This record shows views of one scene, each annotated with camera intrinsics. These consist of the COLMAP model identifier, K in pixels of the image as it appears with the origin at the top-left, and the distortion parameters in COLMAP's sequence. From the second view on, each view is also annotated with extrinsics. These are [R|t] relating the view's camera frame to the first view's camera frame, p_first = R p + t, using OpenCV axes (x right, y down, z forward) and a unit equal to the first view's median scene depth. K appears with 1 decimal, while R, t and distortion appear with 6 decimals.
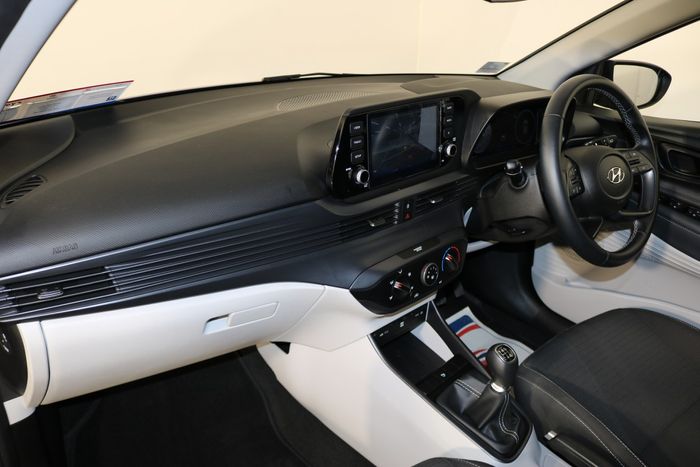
lens RADIAL K [[581.7, 0, 349.7], [0, 581.7, 244.1], [0, 0, 1]] dist [-0.190043, 0.120623]
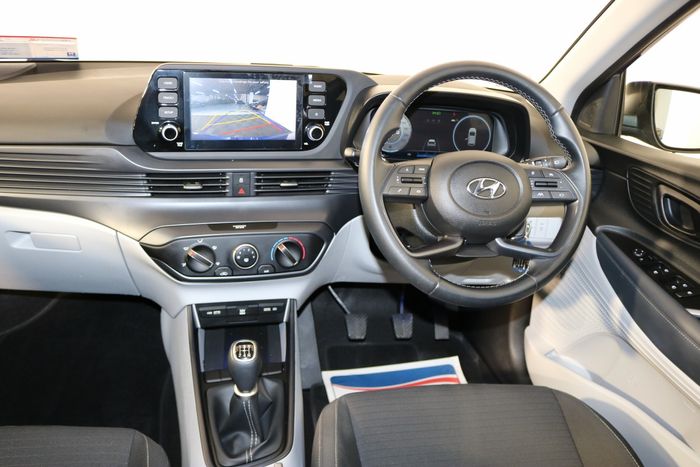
lens RADIAL K [[581.7, 0, 349.7], [0, 581.7, 244.1], [0, 0, 1]] dist [-0.190043, 0.120623]
pose [[0.883790, 0.211385, -0.417410, 0.658835], [-0.245734, 0.968884, -0.029633, 0.019288], [0.398158, 0.128761, 0.908235, 0.230223]]
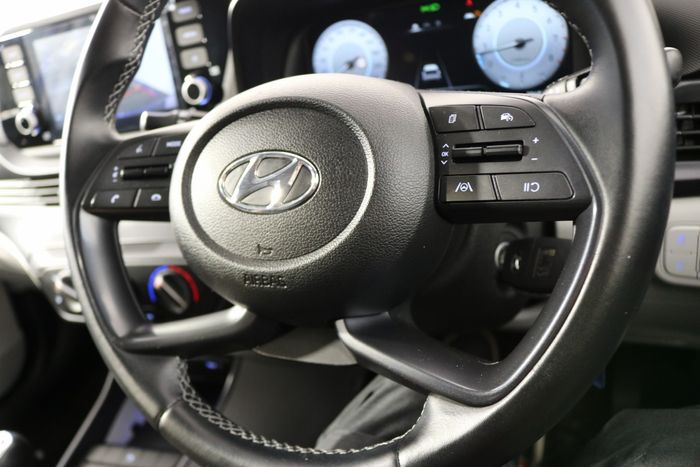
lens RADIAL K [[581.7, 0, 349.7], [0, 581.7, 244.1], [0, 0, 1]] dist [-0.190043, 0.120623]
pose [[0.388979, 0.258246, -0.884310, 0.759398], [-0.203729, 0.960253, 0.190810, -0.165857], [0.898437, 0.105939, 0.426131, 0.966626]]
